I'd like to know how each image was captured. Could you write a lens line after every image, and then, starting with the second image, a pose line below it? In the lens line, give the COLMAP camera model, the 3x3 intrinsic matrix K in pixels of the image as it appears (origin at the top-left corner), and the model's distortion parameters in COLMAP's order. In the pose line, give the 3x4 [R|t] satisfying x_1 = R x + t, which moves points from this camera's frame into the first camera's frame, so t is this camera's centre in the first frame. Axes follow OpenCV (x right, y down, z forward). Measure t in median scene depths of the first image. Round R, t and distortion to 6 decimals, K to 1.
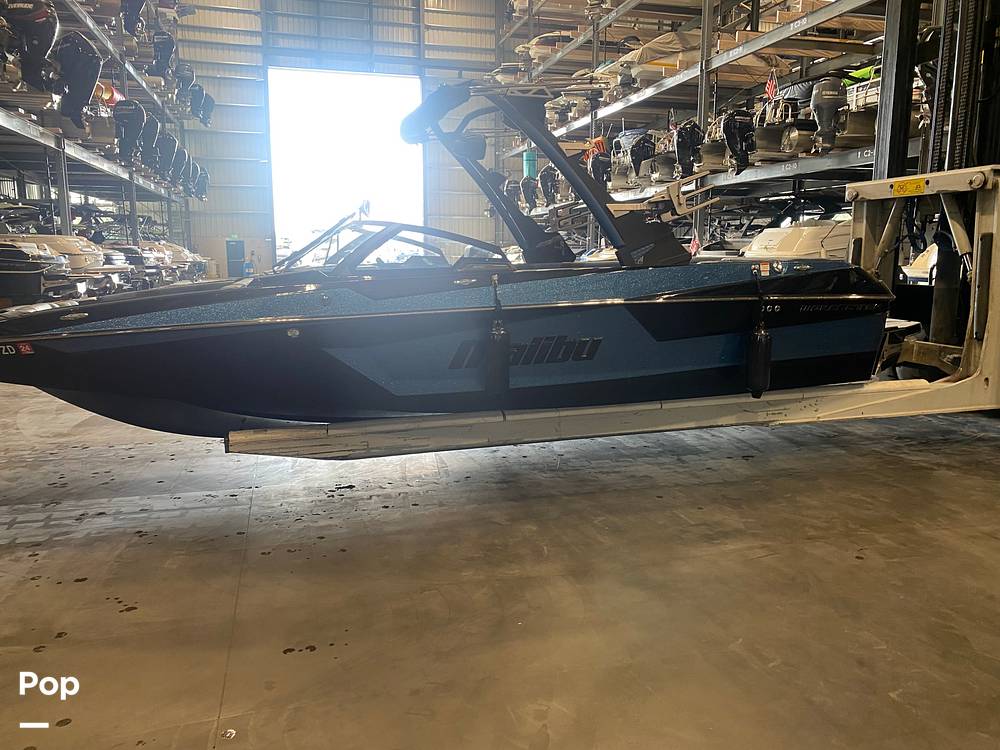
lens RADIAL K [[770.2, 0, 515.5], [0, 770.2, 381.7], [0, 0, 1]] dist [0.010422, -0.003738]
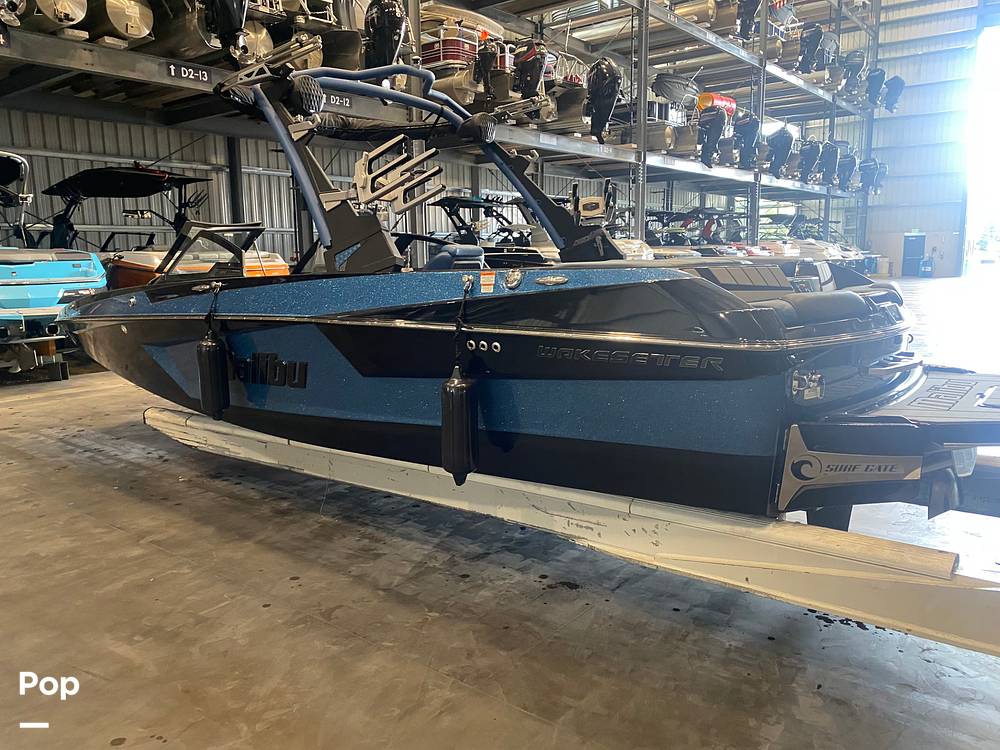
lens RADIAL K [[767.7, 0, 495.0], [0, 767.7, 391.1], [0, 0, 1]] dist [0.019716, -0.007967]
pose [[0.574885, 0.132200, -0.807484, 0.782840], [-0.119315, 0.989857, 0.077112, -0.101915], [0.809488, 0.052014, 0.584828, 0.616252]]
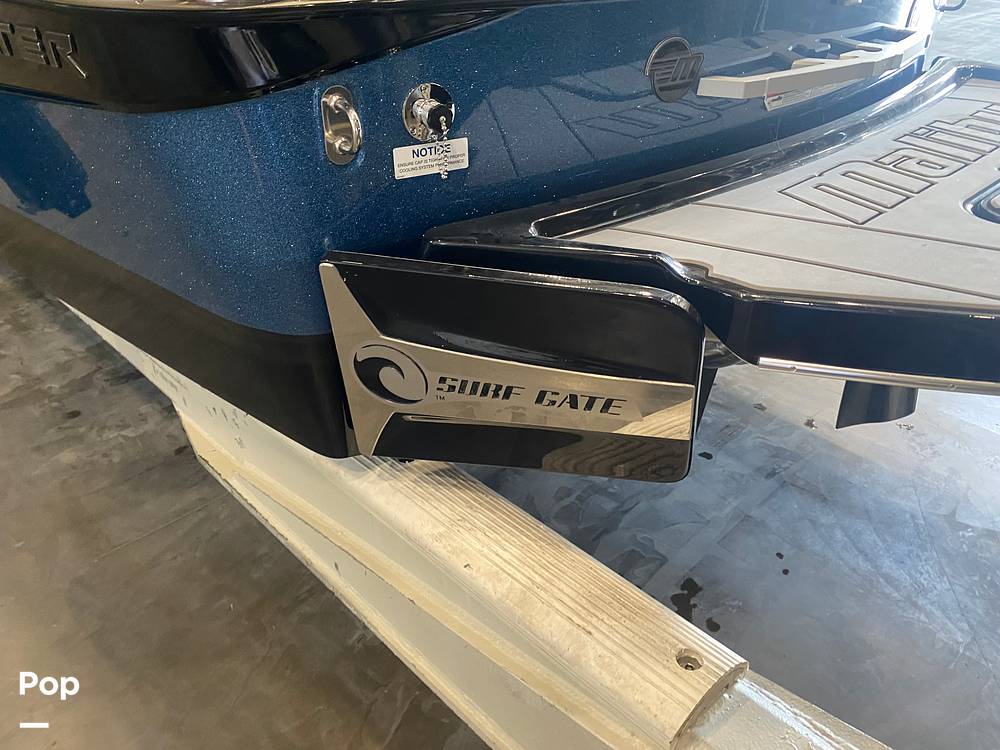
lens RADIAL K [[749.3, 0, 497.8], [0, 749.3, 383.3], [0, 0, 1]] dist [0.014877, -0.049517]
pose [[0.470948, 0.471185, -0.745784, 0.659035], [-0.139663, 0.874568, 0.464355, -0.119435], [0.871035, -0.114528, 0.477683, 0.972879]]
